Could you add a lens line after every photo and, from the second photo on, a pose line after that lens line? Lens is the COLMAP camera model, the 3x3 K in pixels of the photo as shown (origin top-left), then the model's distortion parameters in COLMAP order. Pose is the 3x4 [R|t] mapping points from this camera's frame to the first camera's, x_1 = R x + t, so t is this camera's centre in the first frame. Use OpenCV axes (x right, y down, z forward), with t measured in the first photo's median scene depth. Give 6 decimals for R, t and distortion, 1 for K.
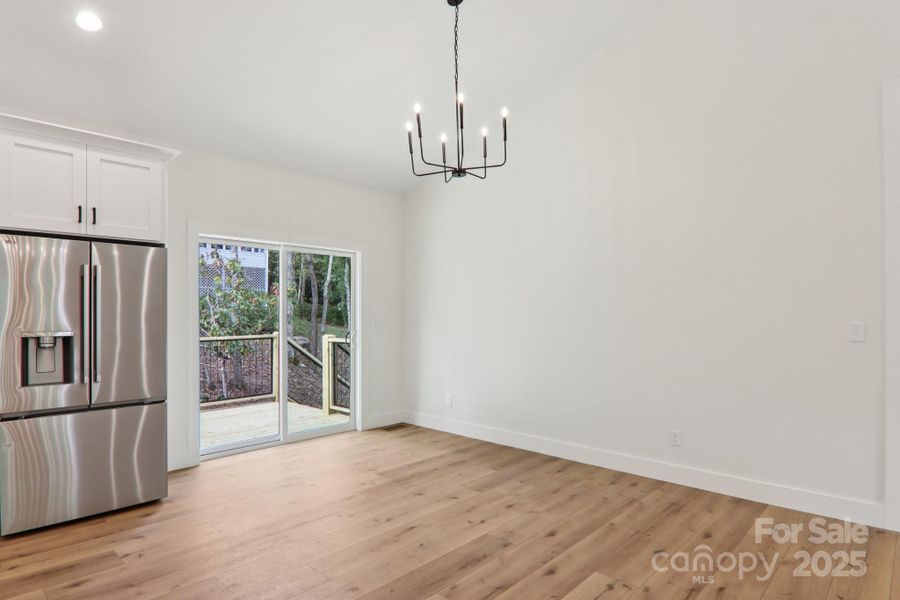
lens RADIAL K [[504.0, 0, 424.4], [0, 504.0, 303.3], [0, 0, 1]] dist [-0.002280, 0.001316]
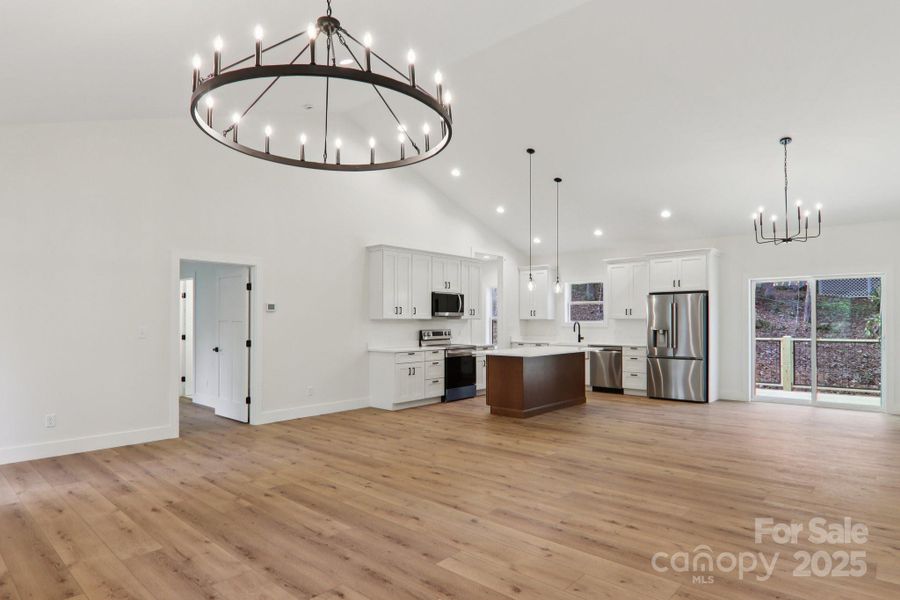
lens RADIAL K [[504.0, 0, 450.9], [0, 504.0, 319.6], [0, 0, 1]] dist [-0.002280, 0.001316]
pose [[0.050287, -0.003979, -0.998727, 1.097997], [0.021126, 0.999773, -0.002919, -0.004990], [0.998511, -0.020952, 0.050360, -0.166765]]
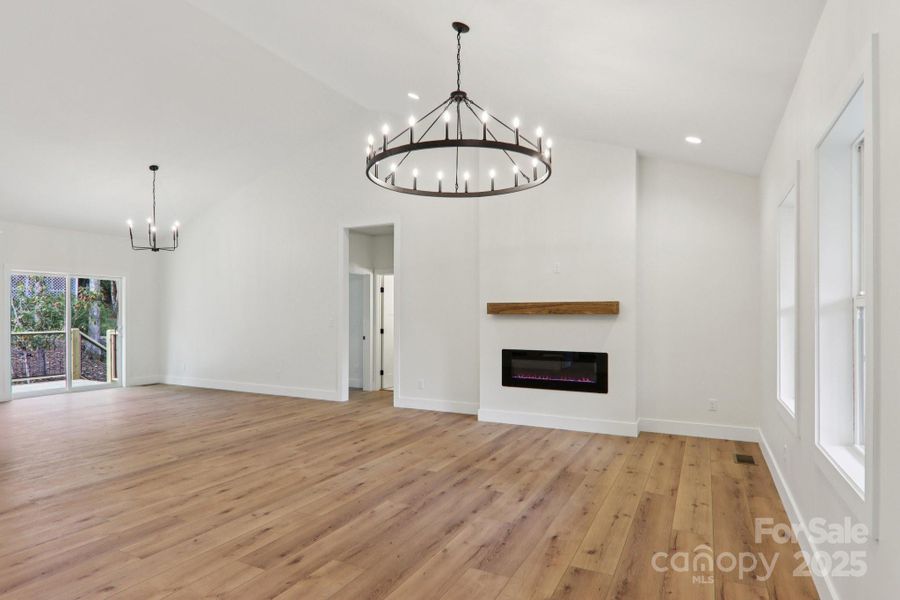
lens RADIAL K [[504.0, 0, 448.9], [0, 504.0, 320.4], [0, 0, 1]] dist [-0.002280, 0.001316]
pose [[0.953726, -0.005077, 0.300633, 0.392884], [-0.004681, 0.999486, 0.031730, -0.018870], [-0.300640, -0.031669, 0.953212, -0.884819]]
